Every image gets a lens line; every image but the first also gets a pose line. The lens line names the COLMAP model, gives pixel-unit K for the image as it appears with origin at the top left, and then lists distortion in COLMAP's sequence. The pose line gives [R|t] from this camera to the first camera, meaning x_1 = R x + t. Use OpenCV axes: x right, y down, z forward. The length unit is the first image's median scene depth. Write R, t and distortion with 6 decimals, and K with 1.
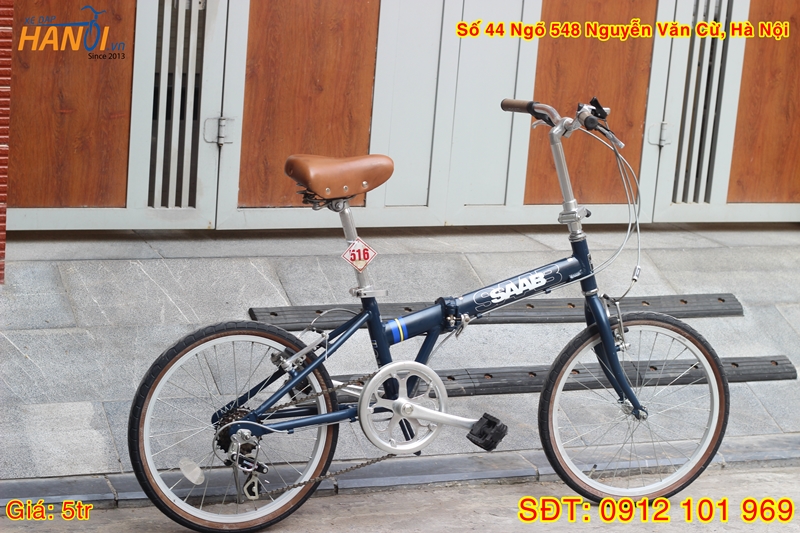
lens RADIAL K [[1889.6, 0, 400.0], [0, 1889.6, 266.5], [0, 0, 1]] dist [-0.092108, -0.266962]
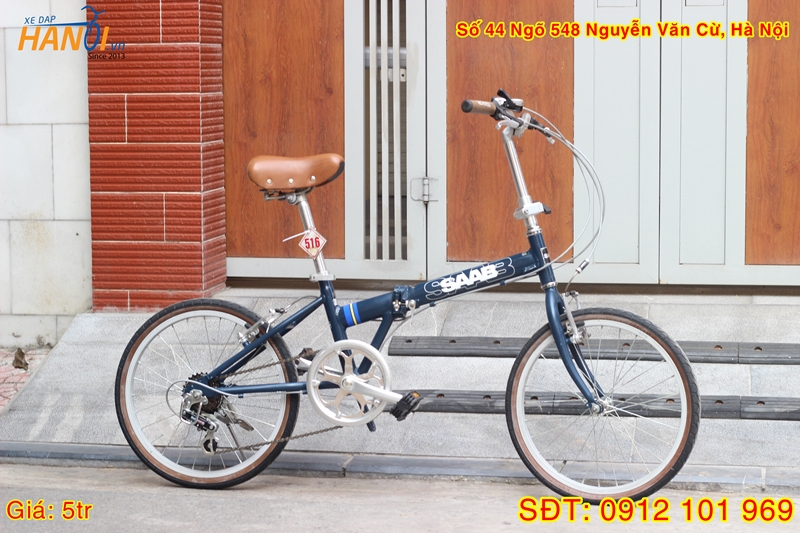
lens RADIAL K [[1889.6, 0, 400.0], [0, 1889.6, 266.5], [0, 0, 1]] dist [-0.092108, -0.266962]
pose [[0.833022, -0.025519, -0.552651, 0.541517], [-0.057578, 0.989512, -0.132480, 0.129379], [0.550235, 0.142179, 0.822816, 0.093147]]
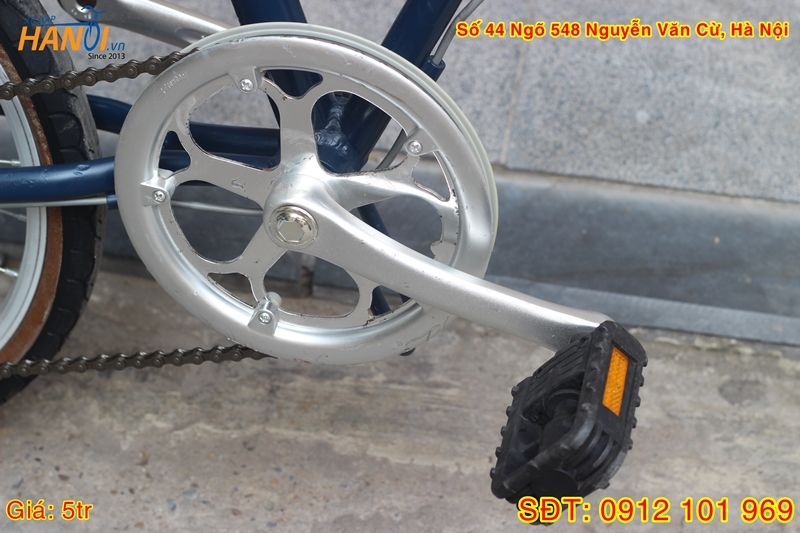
lens RADIAL K [[1889.6, 0, 400.0], [0, 1889.6, 266.5], [0, 0, 1]] dist [-0.092108, -0.266962]
pose [[0.825304, 0.312264, -0.470494, 0.111808], [-0.046076, 0.867652, 0.495032, -0.034244], [0.562806, -0.386874, 0.730464, 0.706981]]
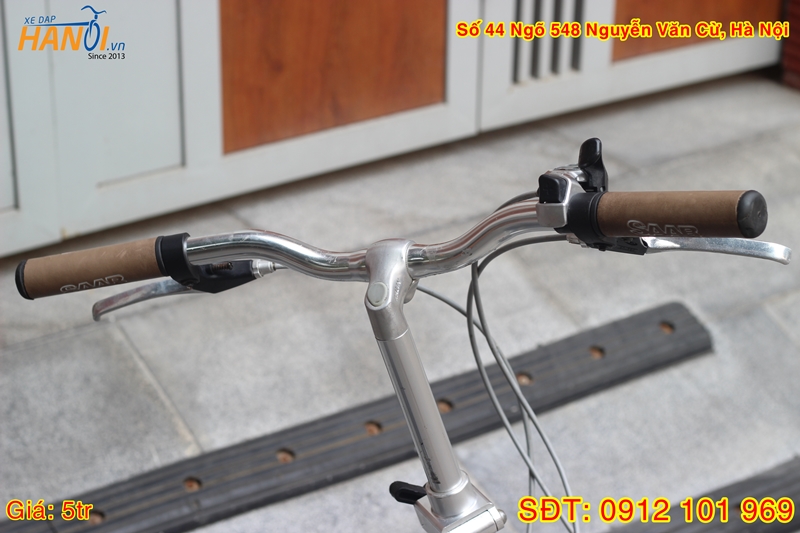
lens RADIAL K [[1889.6, 0, 400.0], [0, 1889.6, 266.5], [0, 0, 1]] dist [-0.092108, -0.266962]
pose [[0.973398, -0.153282, 0.170296, 0.028074], [0.108990, 0.963553, 0.244307, -0.135434], [-0.201537, -0.219247, 0.954627, 0.625142]]
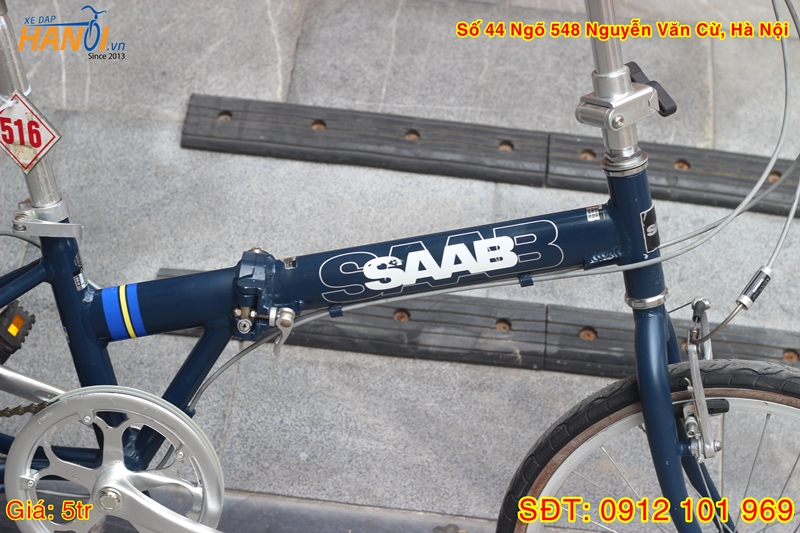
lens RADIAL K [[1917.0, 0, 400.0], [0, 1917.0, 266.5], [0, 0, 1]] dist [-0.024791, 0.394311]
pose [[0.899428, 0.228938, -0.372313, 0.182304], [-0.124618, 0.950809, 0.283607, -0.090810], [0.418926, -0.208688, 0.883714, 0.557813]]
